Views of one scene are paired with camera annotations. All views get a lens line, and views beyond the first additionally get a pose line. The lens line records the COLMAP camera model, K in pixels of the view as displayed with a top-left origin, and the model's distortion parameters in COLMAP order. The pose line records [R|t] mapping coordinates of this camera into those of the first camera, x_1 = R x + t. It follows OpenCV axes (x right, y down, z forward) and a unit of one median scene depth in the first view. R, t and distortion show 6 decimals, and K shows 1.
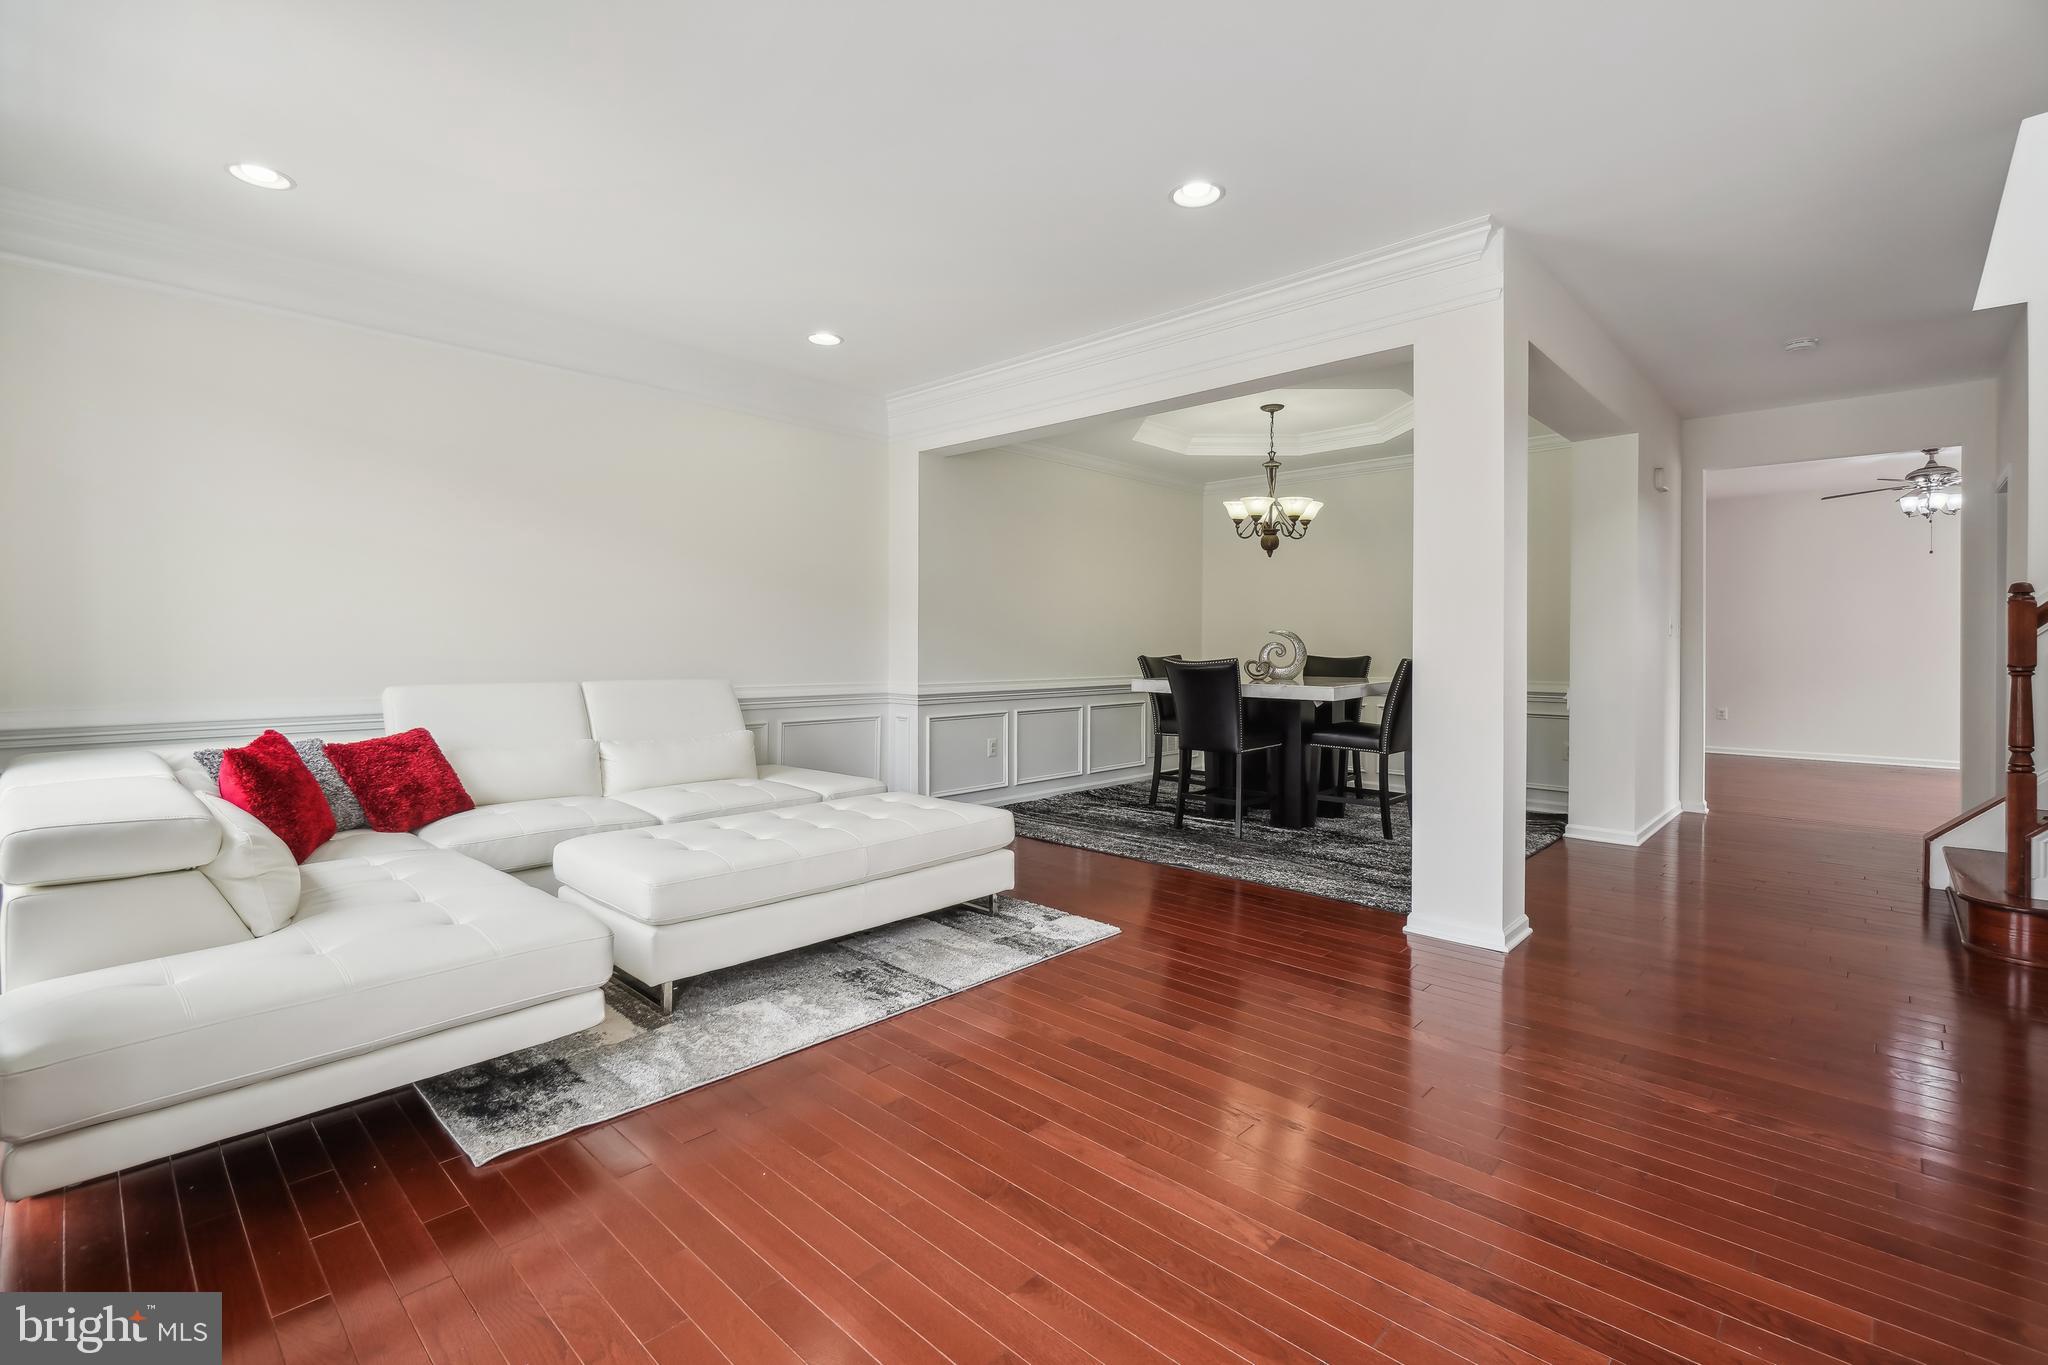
lens RADIAL K [[903.9, 0, 1017.2], [0, 903.9, 668.7], [0, 0, 1]] dist [-0.026107, -0.000163]
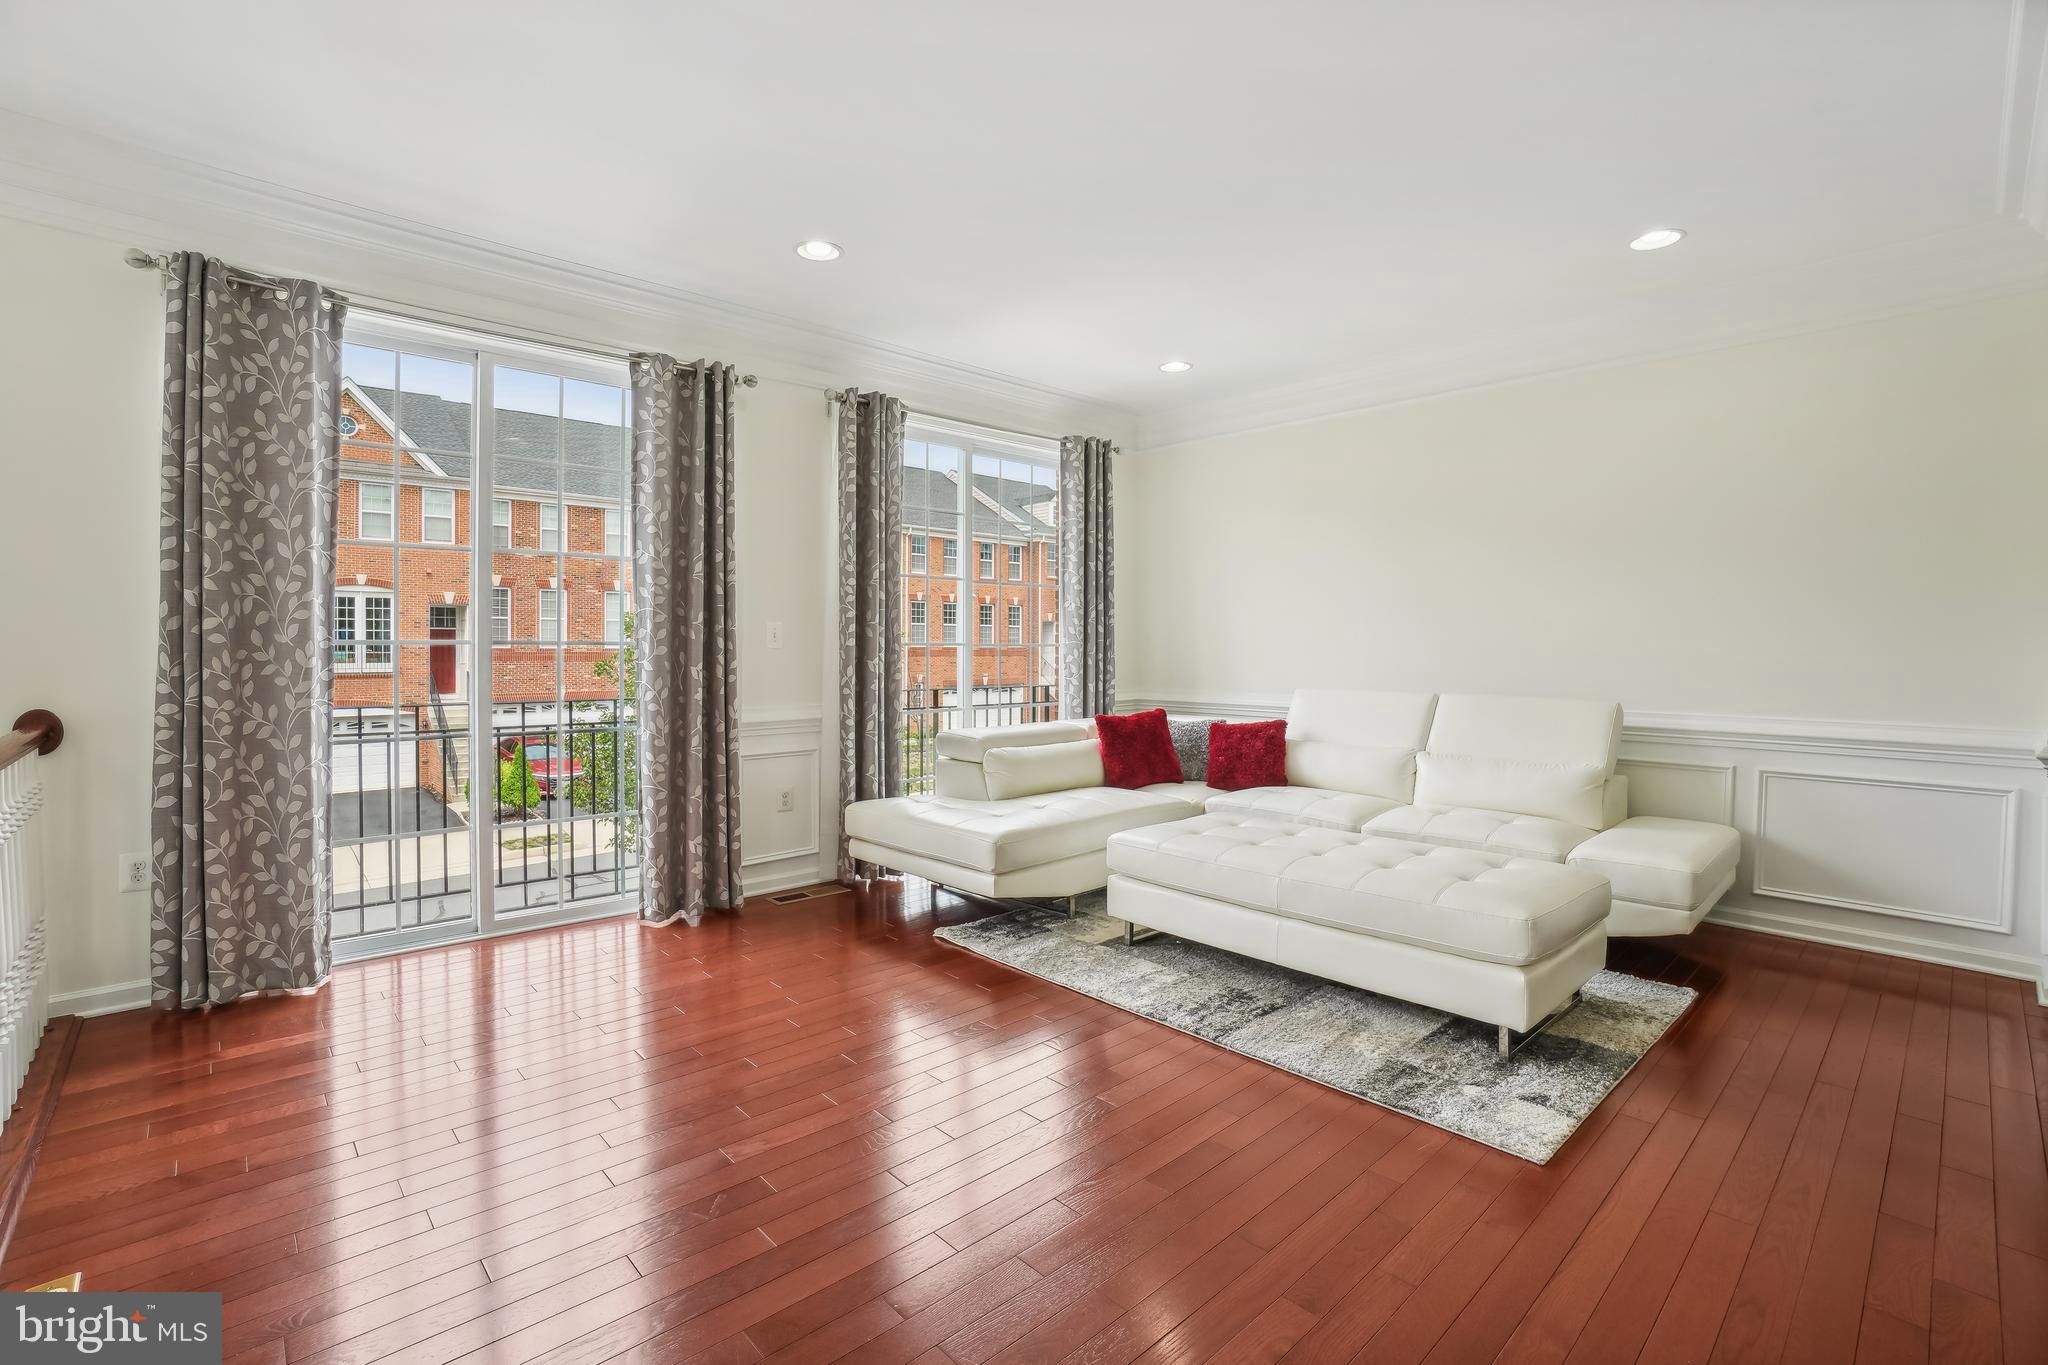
lens RADIAL K [[903.9, 0, 1021.5], [0, 903.9, 670.9], [0, 0, 1]] dist [-0.026107, -0.000163]
pose [[-0.062774, 0.016680, -0.997888, 0.773811], [-0.027563, 0.999450, 0.018440, -0.022367], [0.997647, 0.028662, -0.062280, 0.790278]]
